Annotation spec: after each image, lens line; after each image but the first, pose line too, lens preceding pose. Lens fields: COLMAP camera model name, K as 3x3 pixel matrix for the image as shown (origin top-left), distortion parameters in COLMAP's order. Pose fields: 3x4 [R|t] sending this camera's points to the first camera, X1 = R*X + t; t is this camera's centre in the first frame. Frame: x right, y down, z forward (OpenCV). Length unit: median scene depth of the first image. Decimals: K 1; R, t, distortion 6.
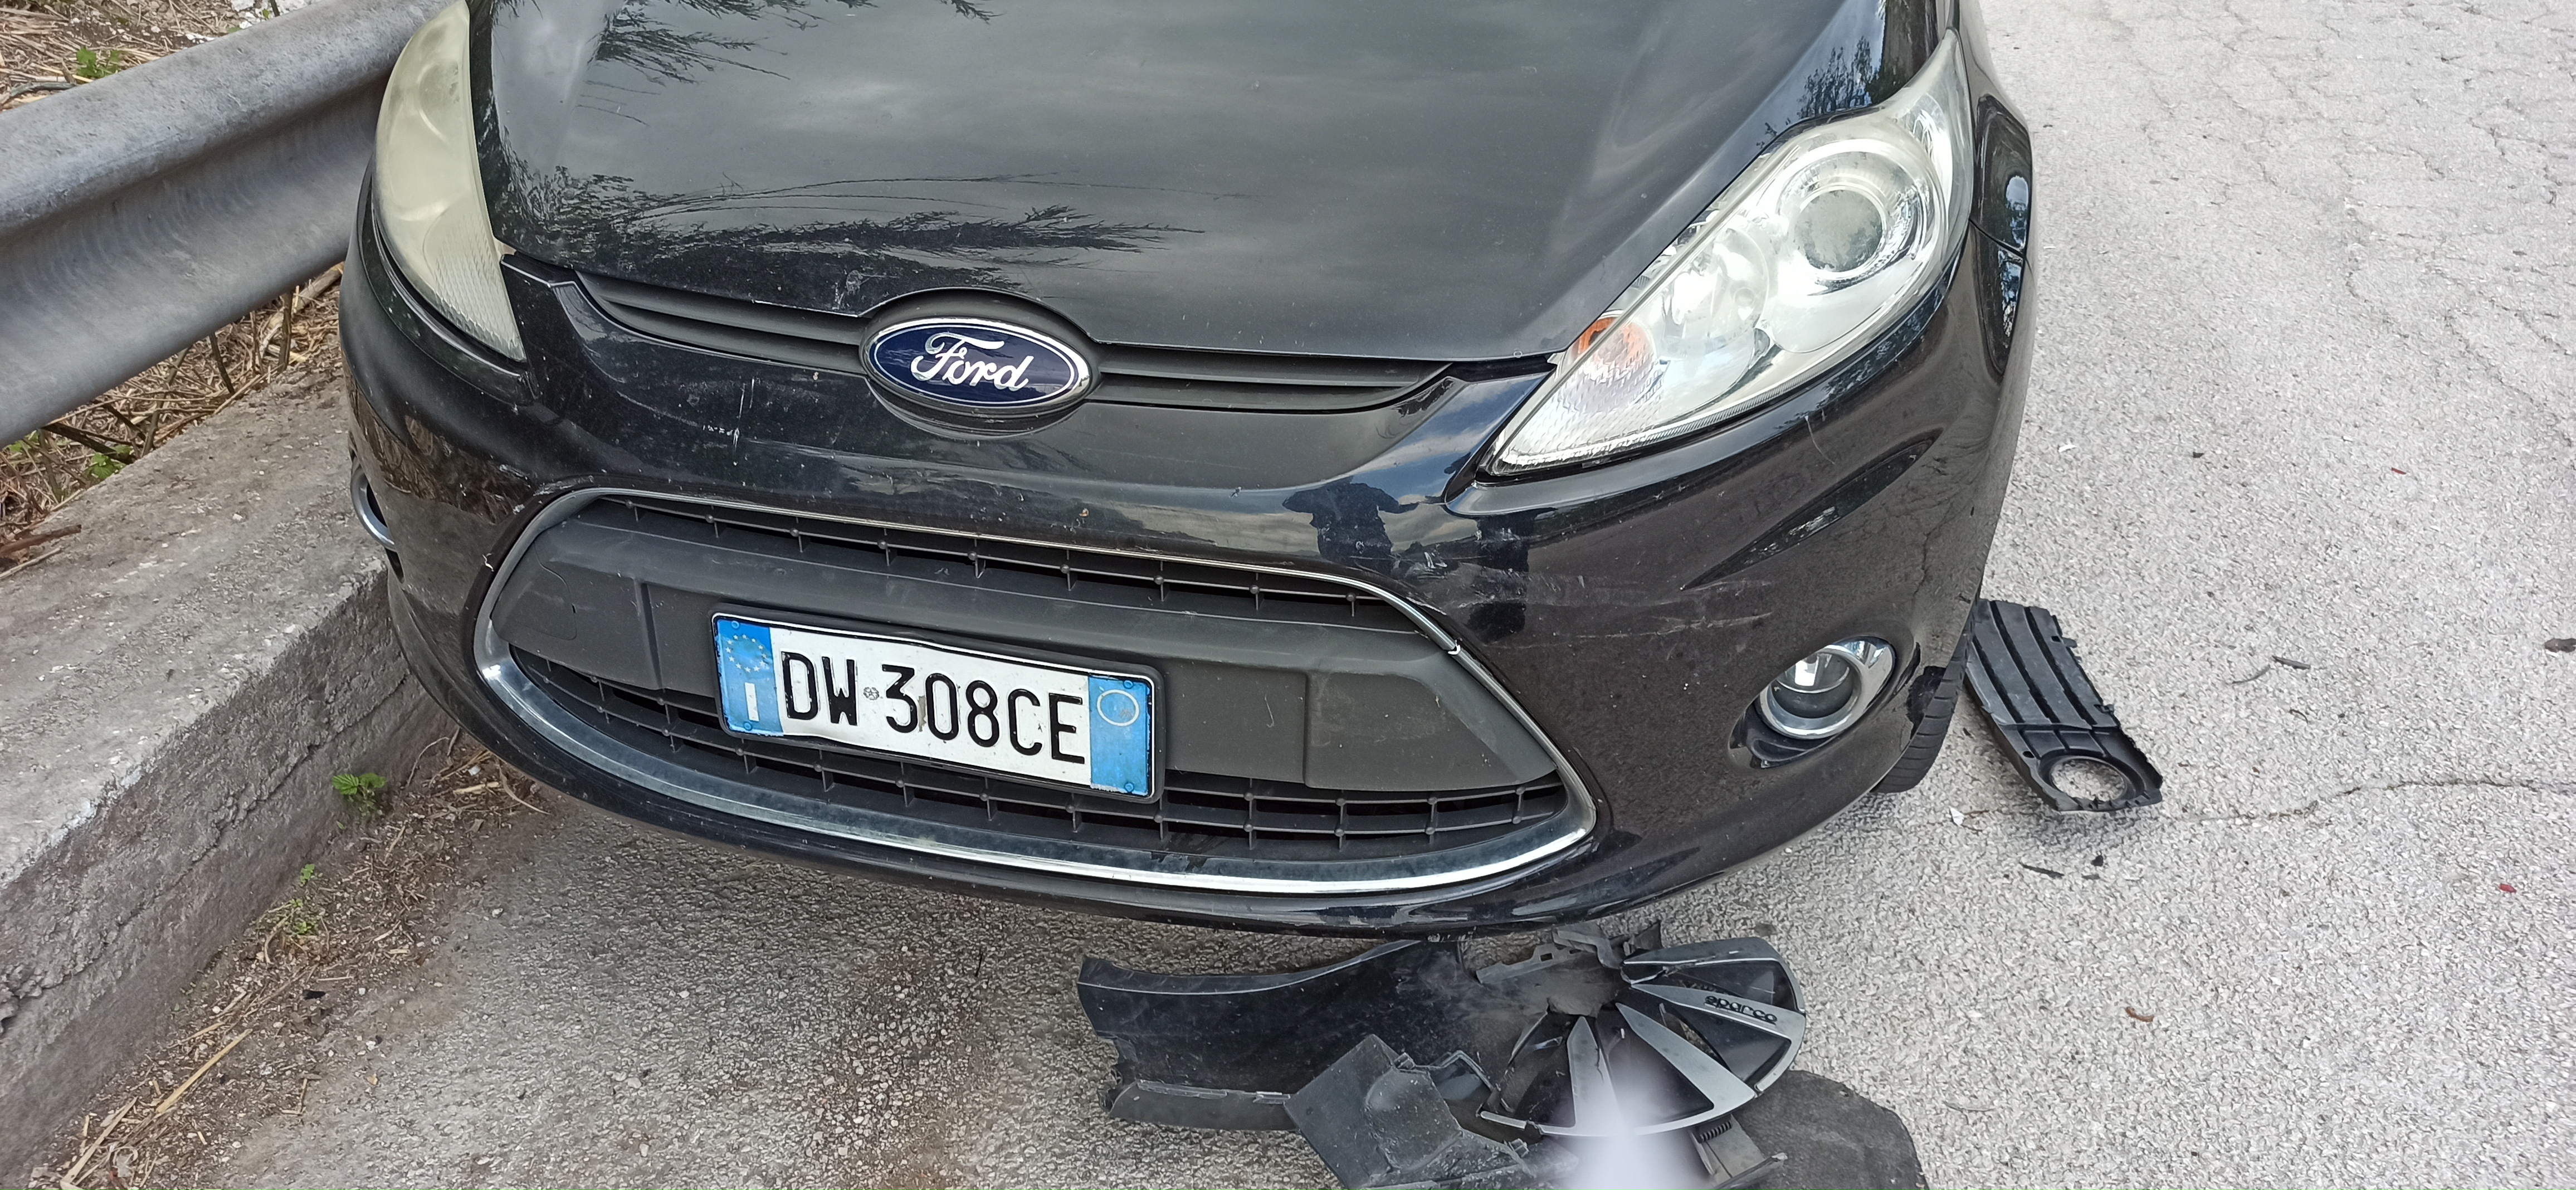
lens RADIAL K [[1928.4, 0, 1371.0], [0, 1928.4, 600.9], [0, 0, 1]] dist [0.031880, -0.016476]
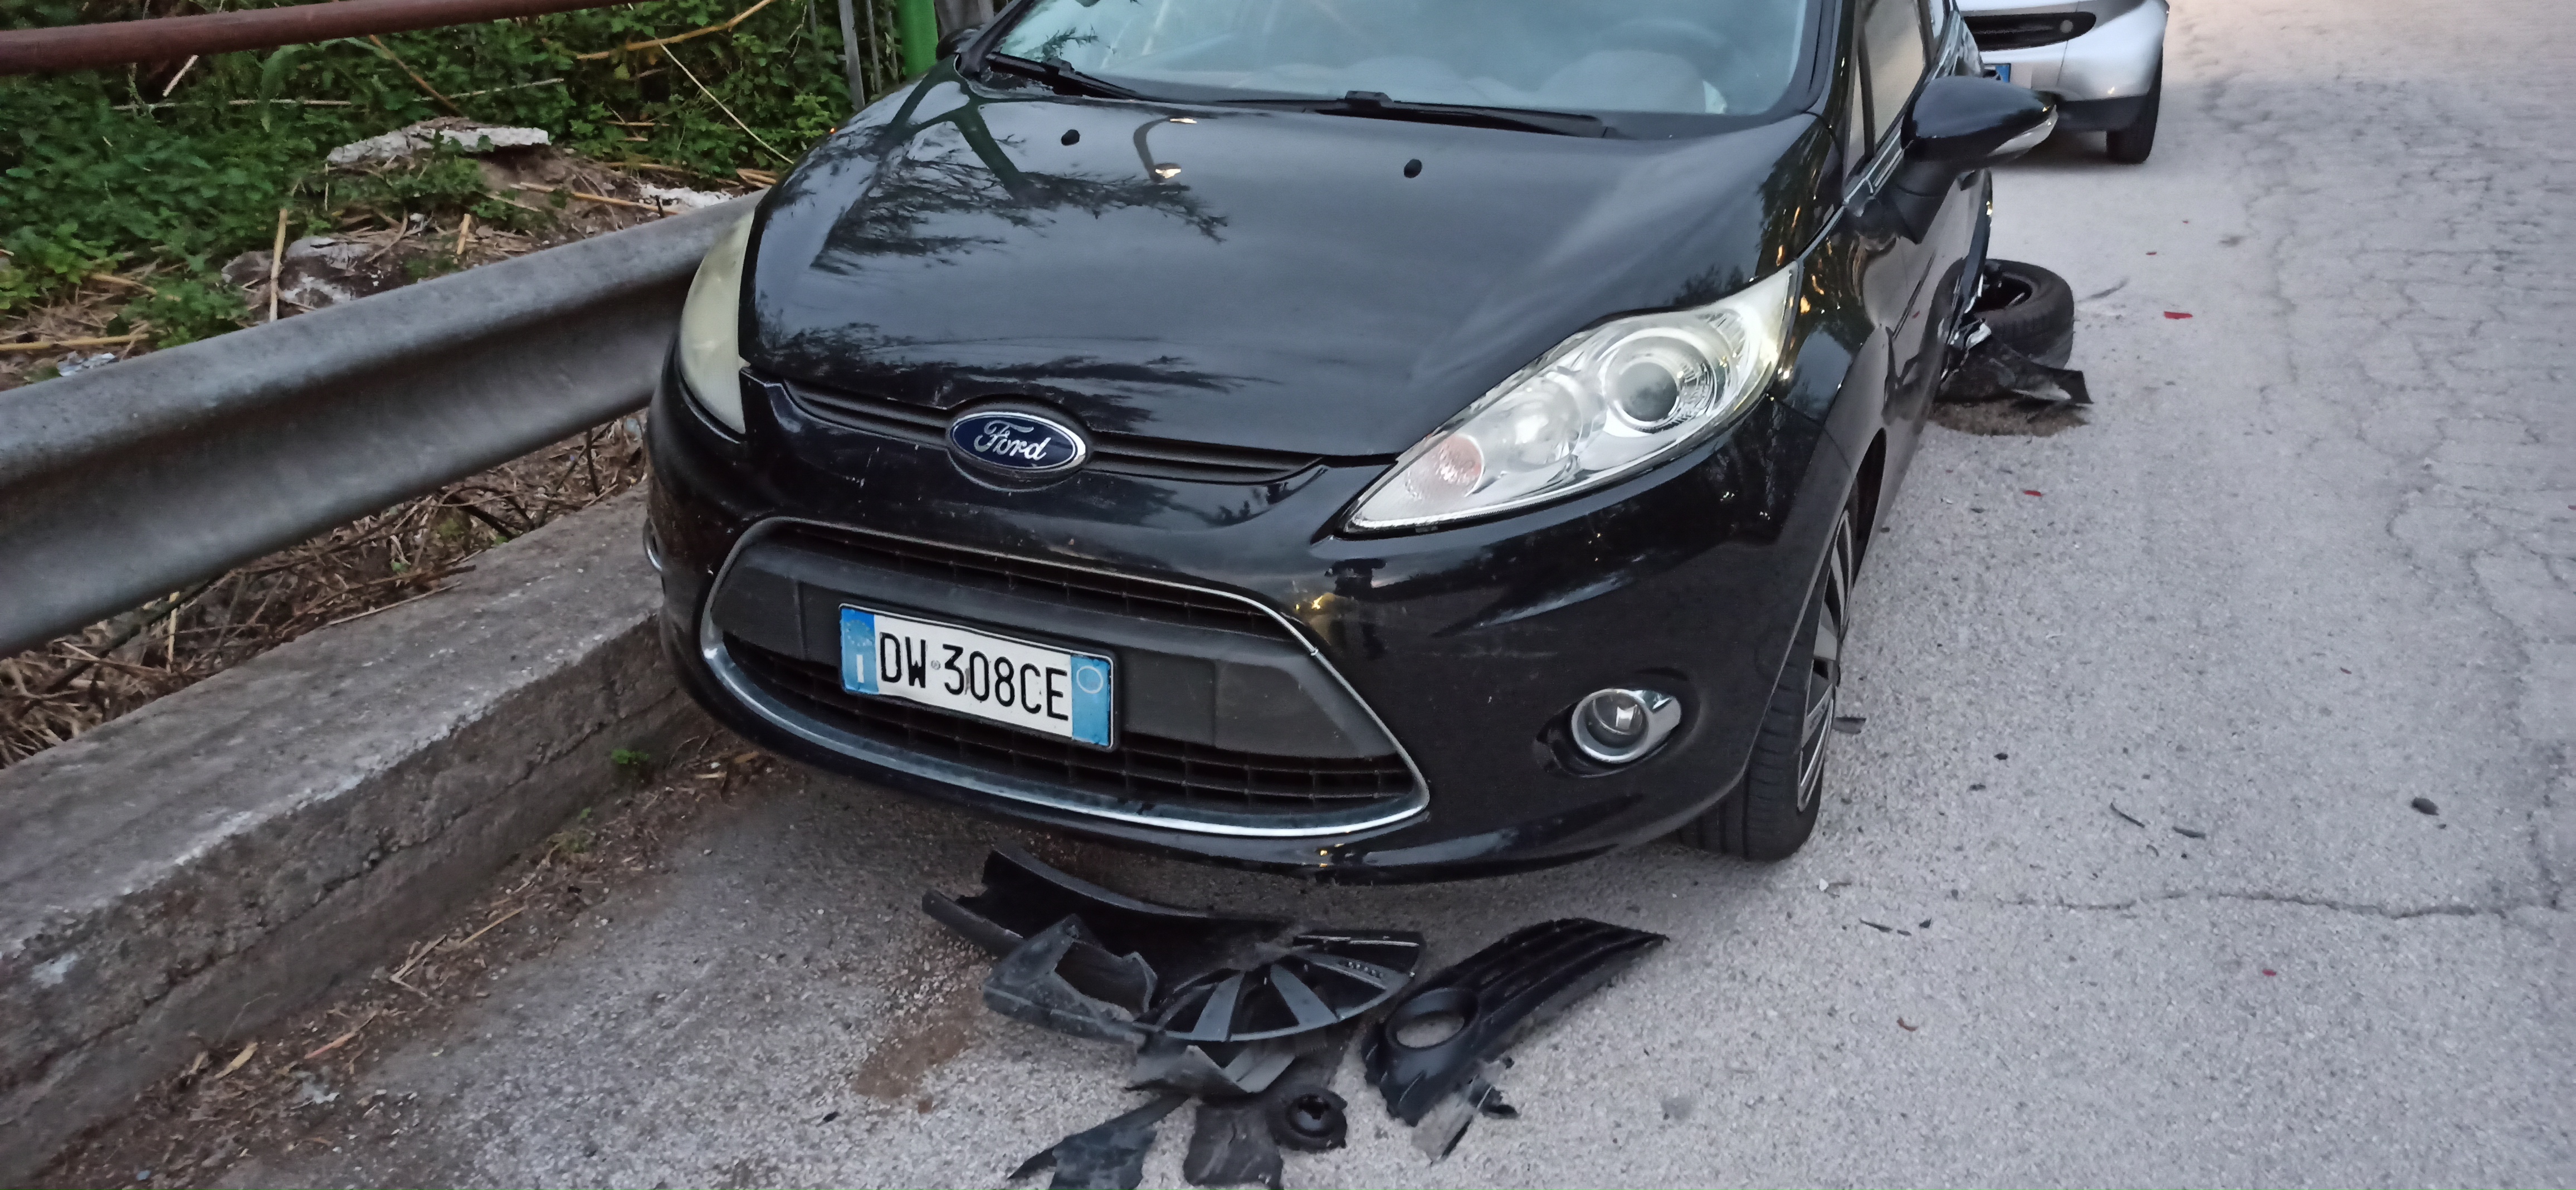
lens RADIAL K [[1919.1, 0, 1394.1], [0, 1919.1, 595.7], [0, 0, 1]] dist [0.043103, -0.005652]
pose [[0.984725, 0.058742, -0.163908, 0.284369], [-0.080397, 0.988409, -0.128780, 0.138491], [0.154443, 0.139991, 0.978034, -0.338730]]
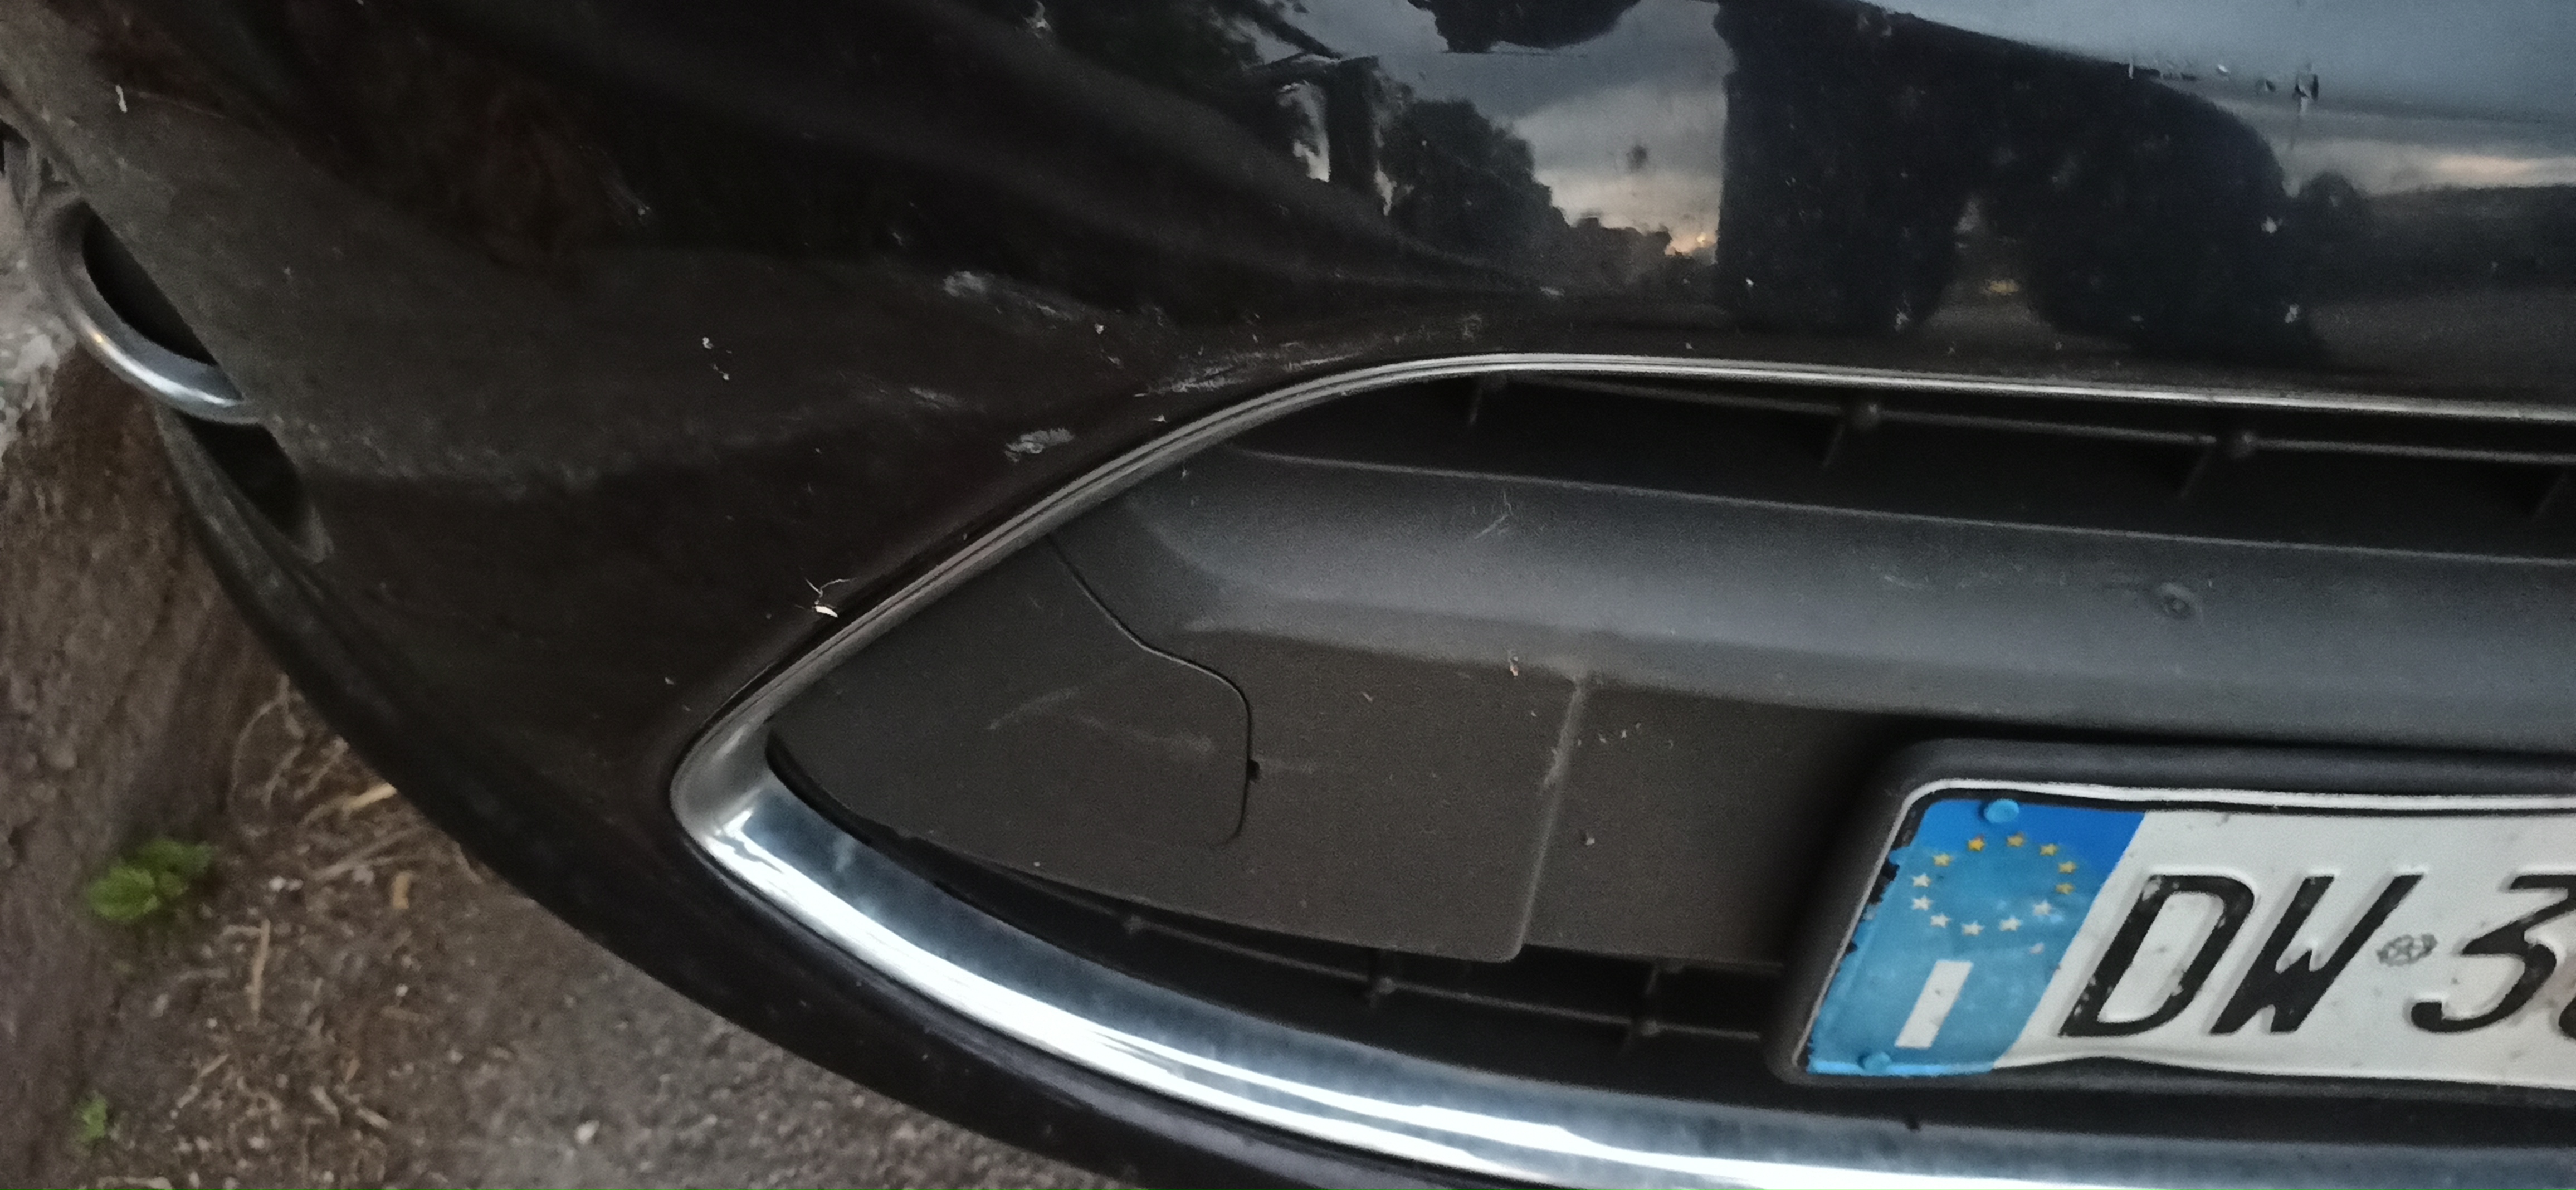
lens RADIAL K [[1935.8, 0, 1339.8], [0, 1935.8, 600.8], [0, 0, 1]] dist [0.018263, 0.003113]
pose [[0.977372, -0.128403, 0.168098, -0.402446], [0.073379, 0.951146, 0.299895, -0.087851], [-0.198393, -0.280775, 0.939045, 0.688218]]
